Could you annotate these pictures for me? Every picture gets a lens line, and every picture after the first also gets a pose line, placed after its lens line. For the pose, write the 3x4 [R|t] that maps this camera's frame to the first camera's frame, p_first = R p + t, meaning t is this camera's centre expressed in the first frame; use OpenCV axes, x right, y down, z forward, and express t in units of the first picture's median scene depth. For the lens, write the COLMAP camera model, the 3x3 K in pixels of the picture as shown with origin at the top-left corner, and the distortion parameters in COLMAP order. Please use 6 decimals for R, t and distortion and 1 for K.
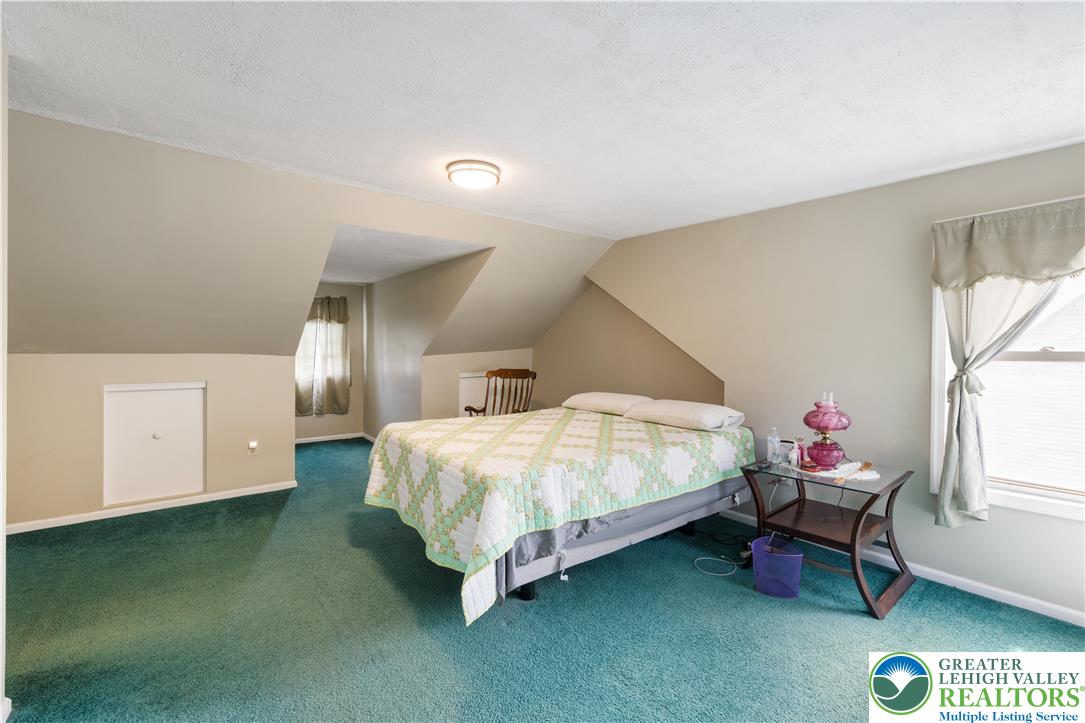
lens RADIAL K [[464.1, 0, 550.3], [0, 464.1, 358.9], [0, 0, 1]] dist [0.001243, 0.001020]
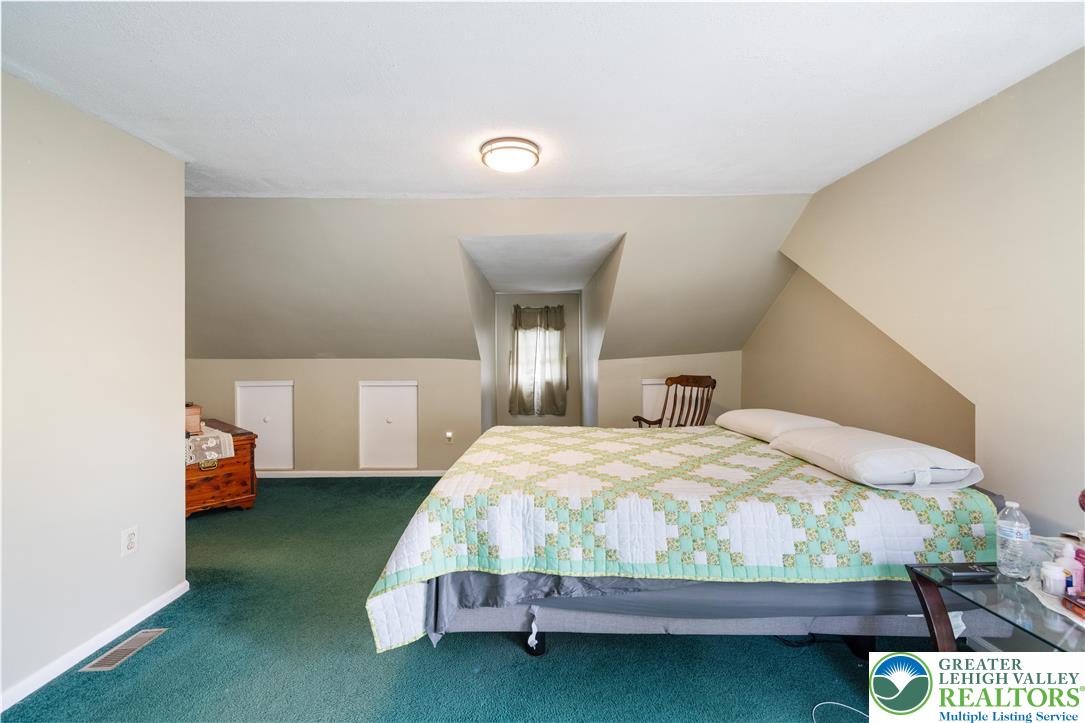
lens RADIAL K [[464.1, 0, 544.5], [0, 464.1, 362.6], [0, 0, 1]] dist [0.001243, 0.001020]
pose [[0.776802, 0.000326, -0.629745, 0.419319], [-0.004943, 0.999972, -0.005579, 0.007345], [0.629726, 0.007446, 0.776782, 0.322426]]
